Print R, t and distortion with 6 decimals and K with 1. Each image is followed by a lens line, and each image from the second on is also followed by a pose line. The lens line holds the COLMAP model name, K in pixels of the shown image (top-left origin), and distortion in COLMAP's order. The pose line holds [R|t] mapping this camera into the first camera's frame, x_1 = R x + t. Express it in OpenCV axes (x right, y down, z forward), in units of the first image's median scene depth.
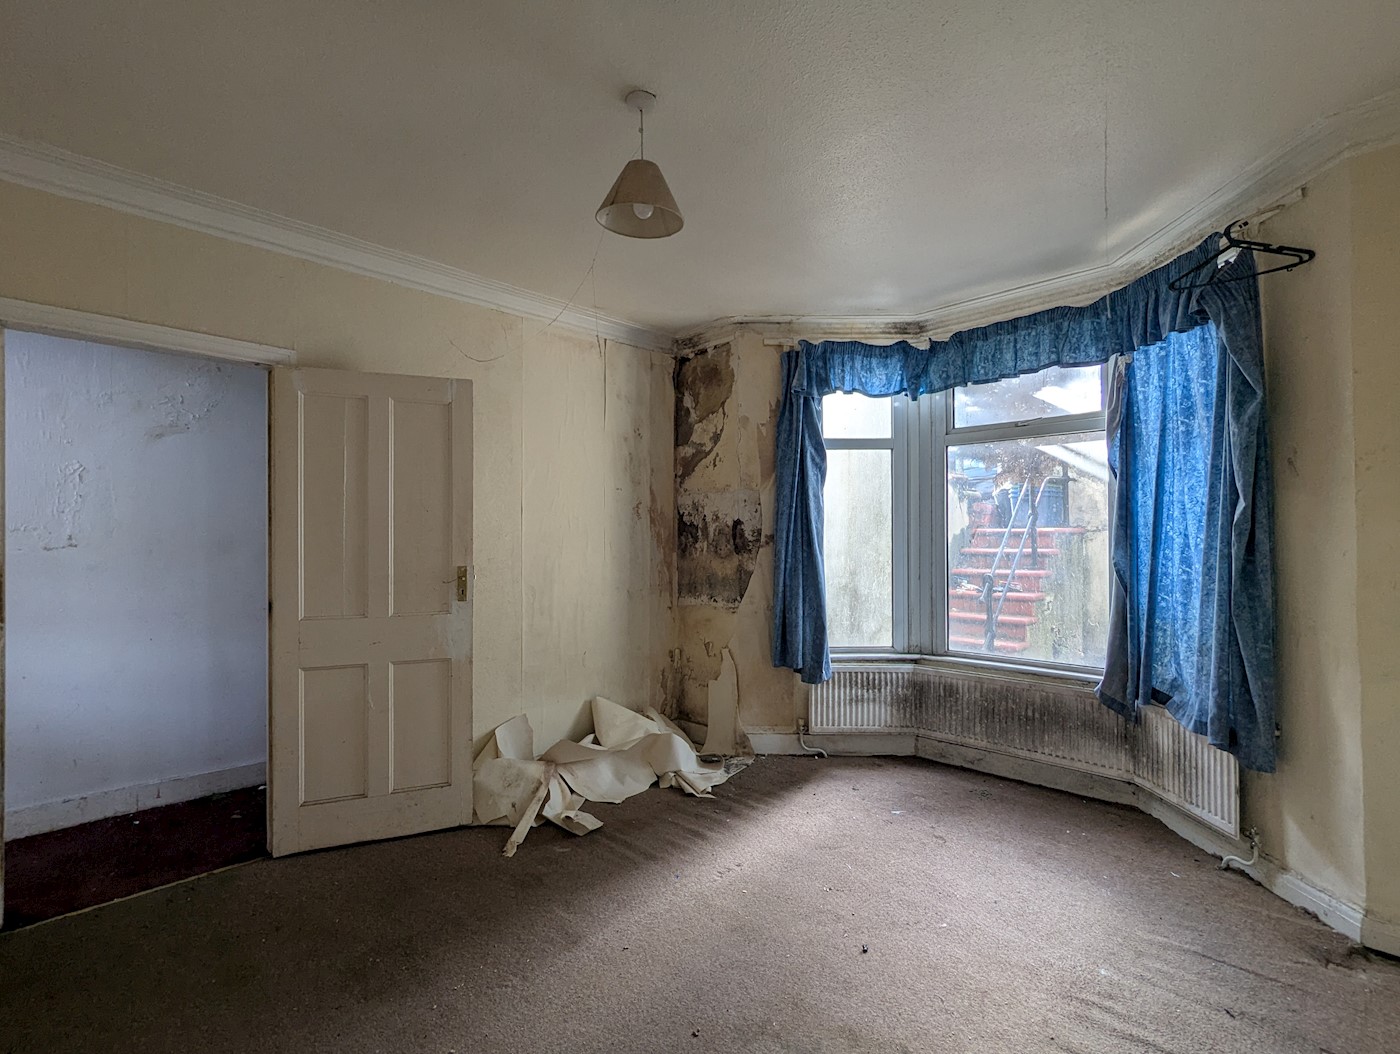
lens RADIAL K [[670.1, 0, 699.3], [0, 670.1, 531.3], [0, 0, 1]] dist [0.004198, 0.001005]
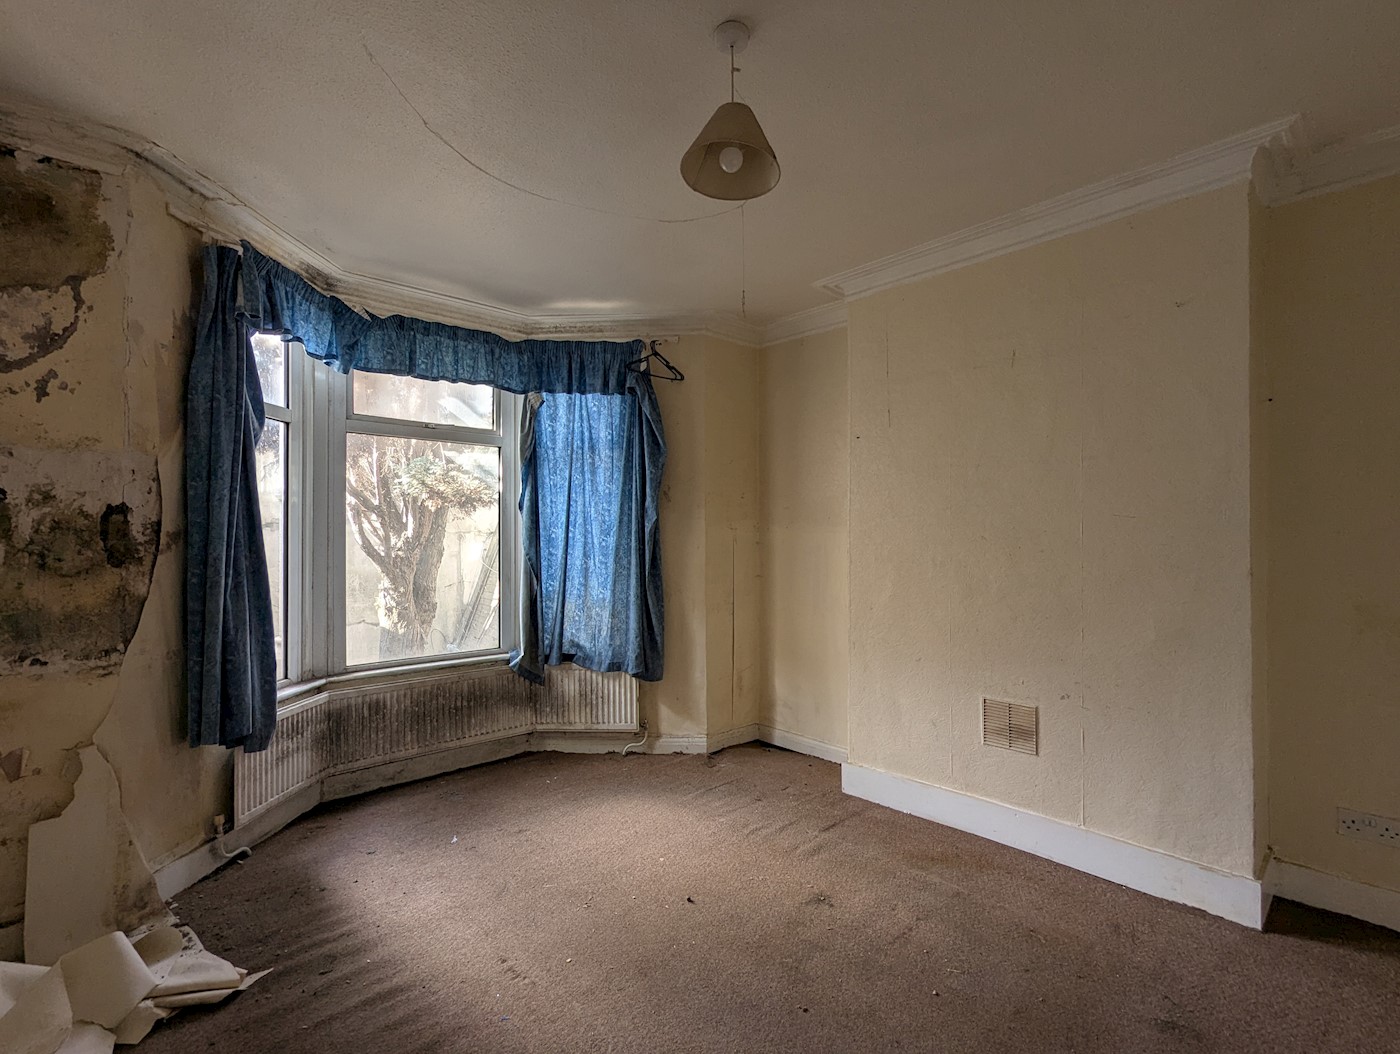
lens RADIAL K [[670.1, 0, 699.2], [0, 670.1, 531.9], [0, 0, 1]] dist [0.004198, 0.001005]
pose [[0.046031, 0.008934, 0.998900, -0.541265], [-0.012825, 0.999883, -0.008352, 0.004191], [-0.998858, -0.012427, 0.046140, 0.567524]]
